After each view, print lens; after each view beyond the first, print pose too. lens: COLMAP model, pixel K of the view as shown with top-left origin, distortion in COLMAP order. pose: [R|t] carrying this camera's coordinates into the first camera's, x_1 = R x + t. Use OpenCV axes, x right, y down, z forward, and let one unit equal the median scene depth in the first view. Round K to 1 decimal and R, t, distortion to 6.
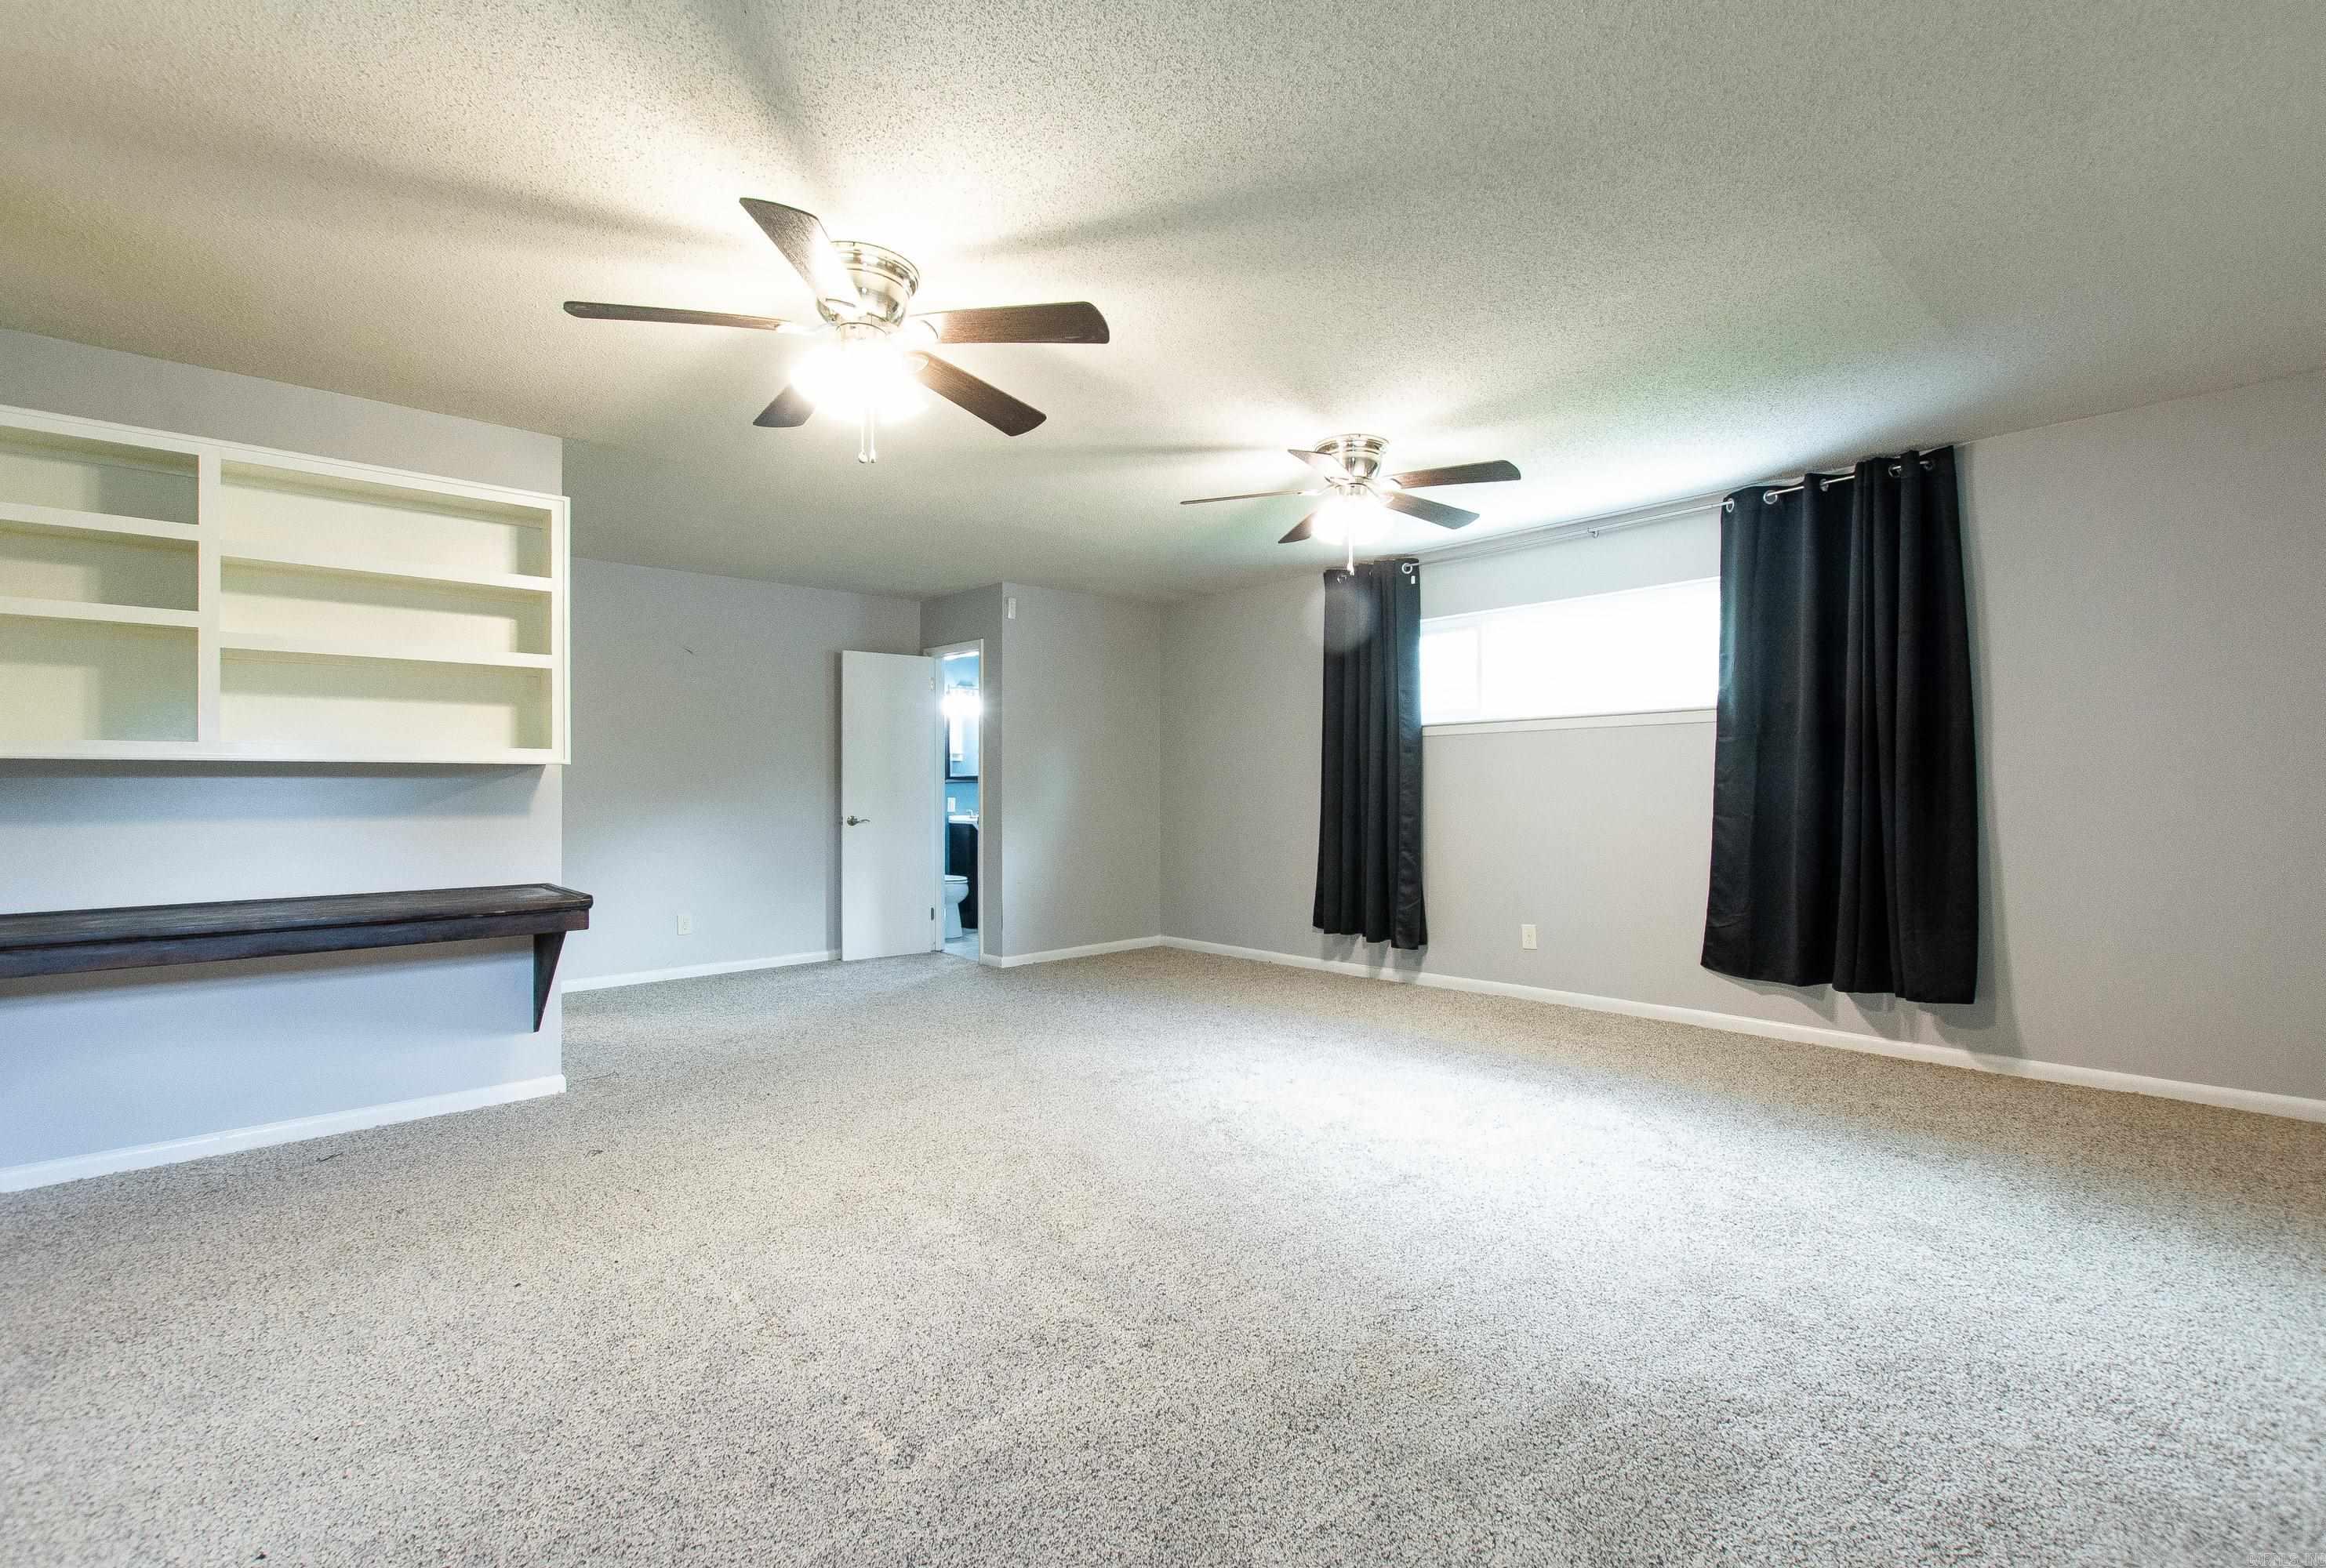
lens RADIAL K [[998.8, 0, 1197.1], [0, 998.8, 786.1], [0, 0, 1]] dist [-0.002351, 0.000122]
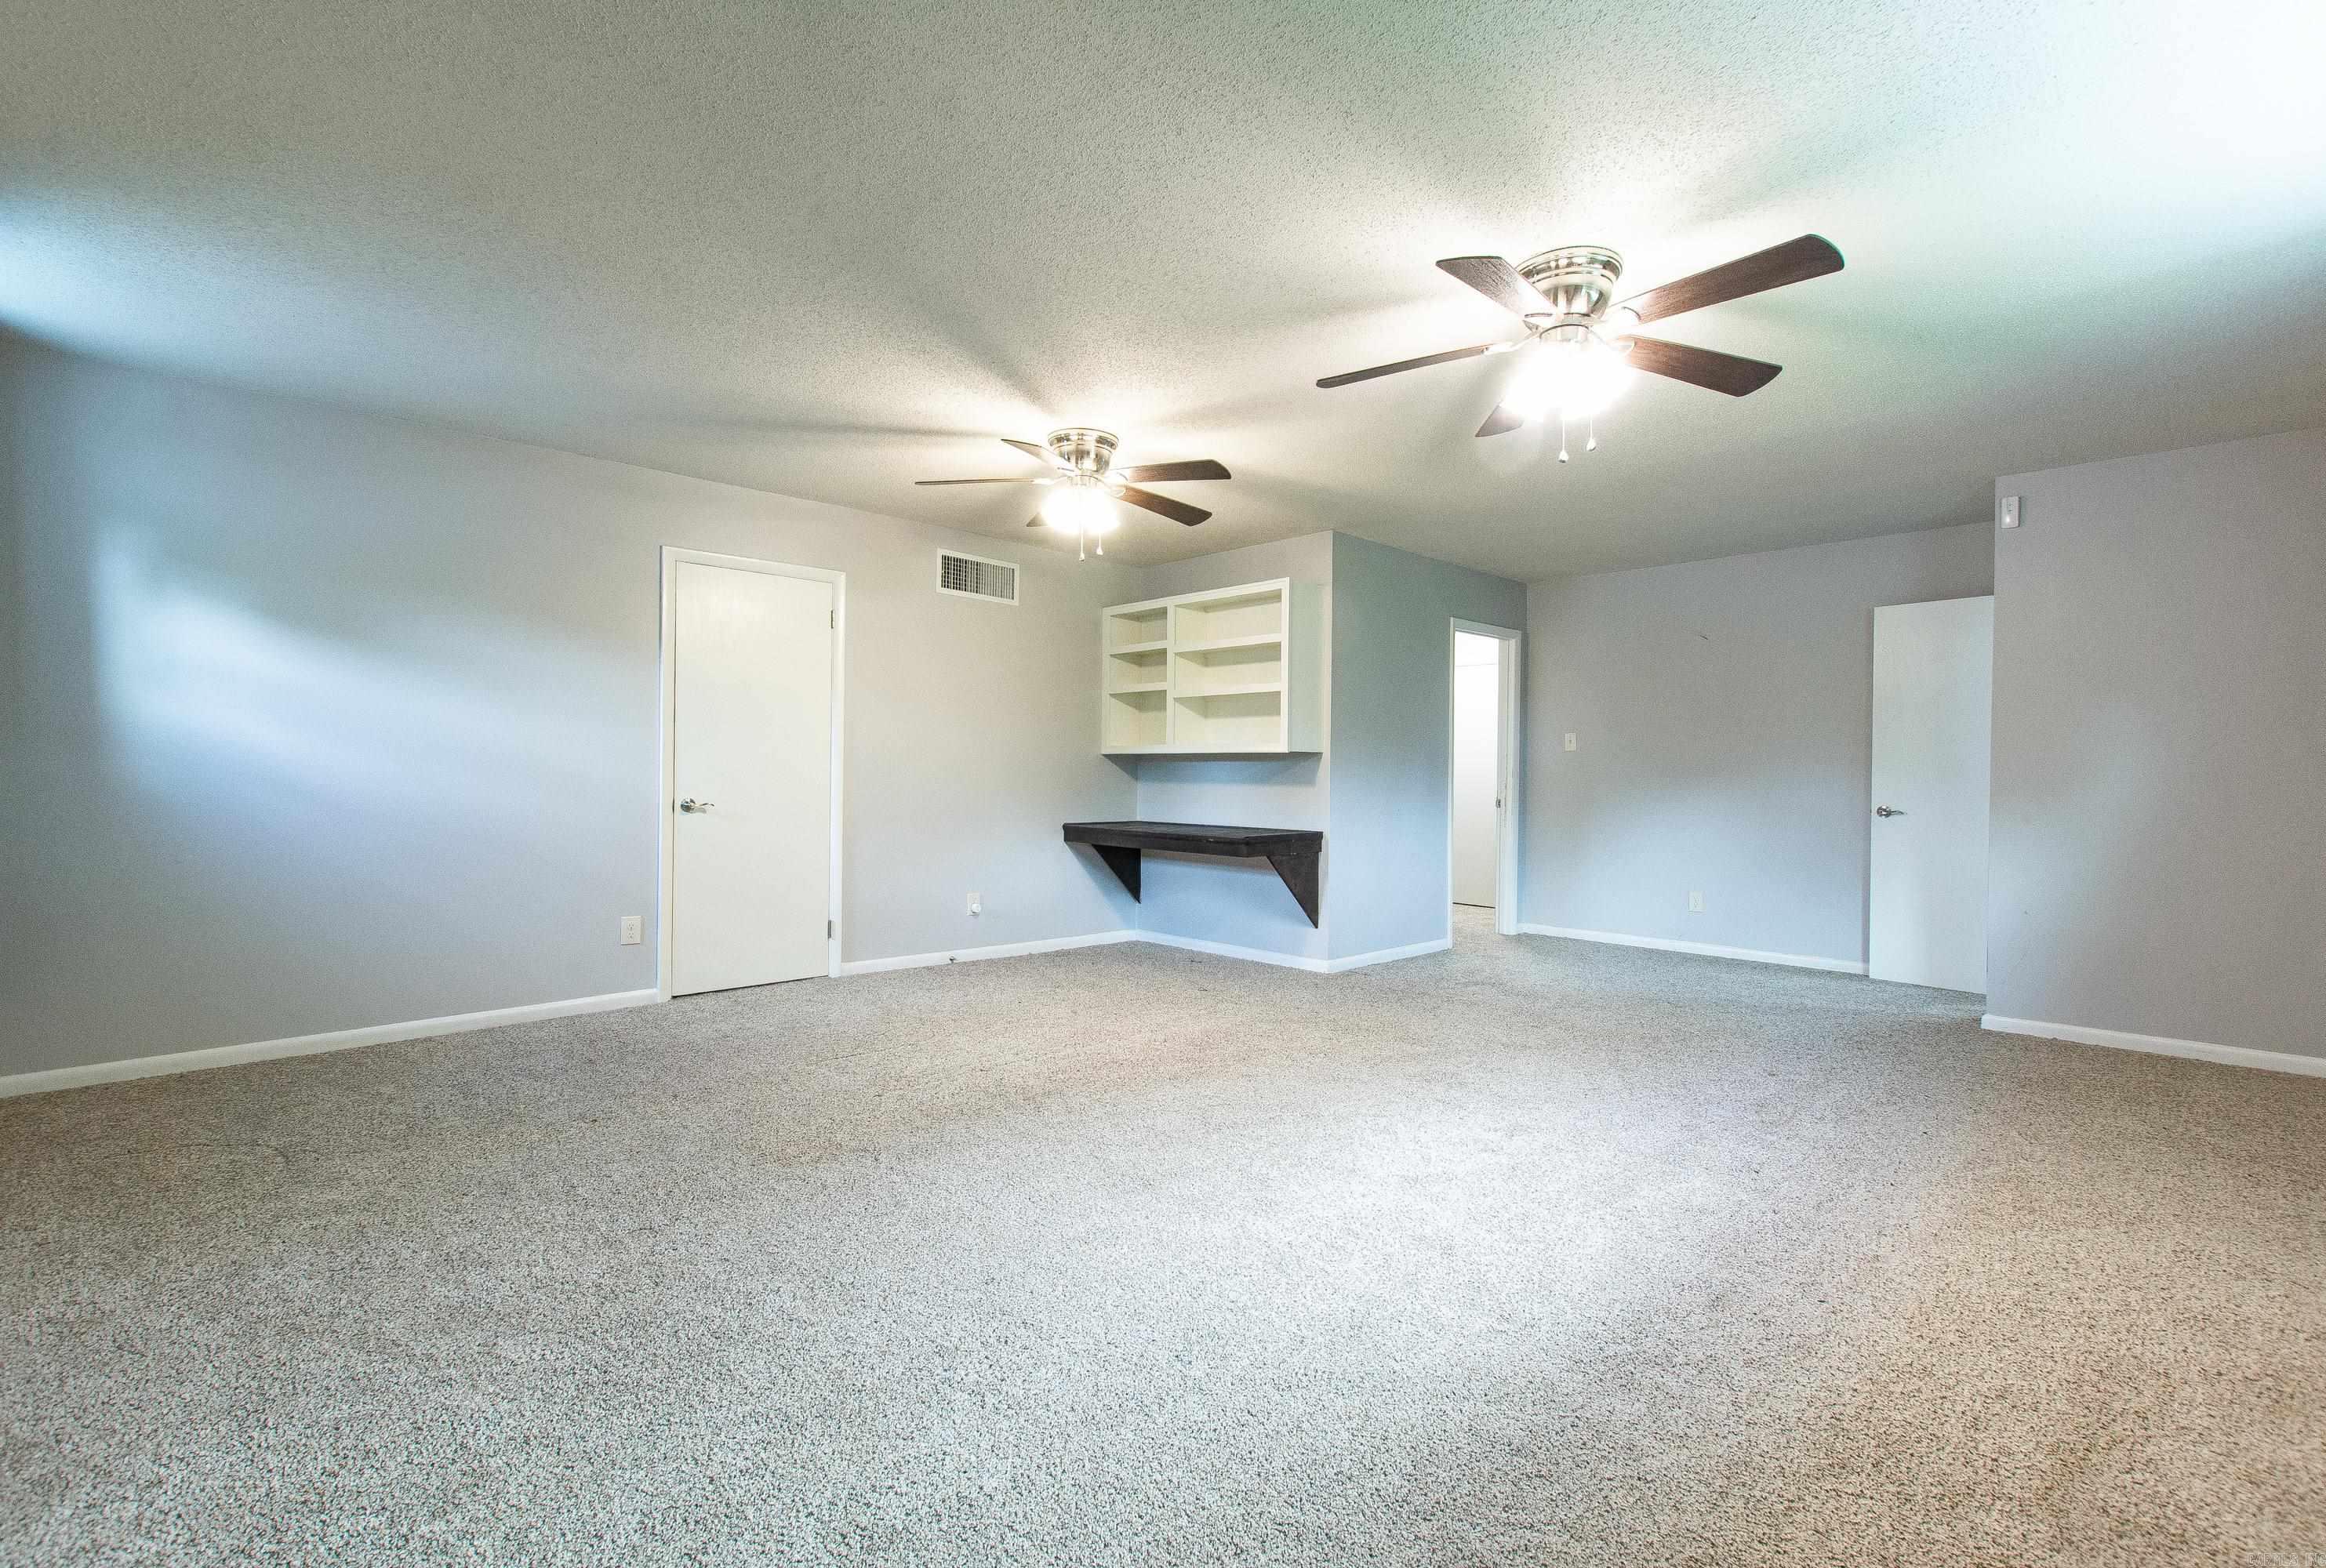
lens RADIAL K [[998.8, 0, 1197.1], [0, 998.8, 786.1], [0, 0, 1]] dist [-0.002351, 0.000122]
pose [[0.064742, 0.021168, -0.997677, 0.844670], [-0.005569, 0.999767, 0.020851, -0.001517], [0.997886, 0.004206, 0.064845, 0.723712]]
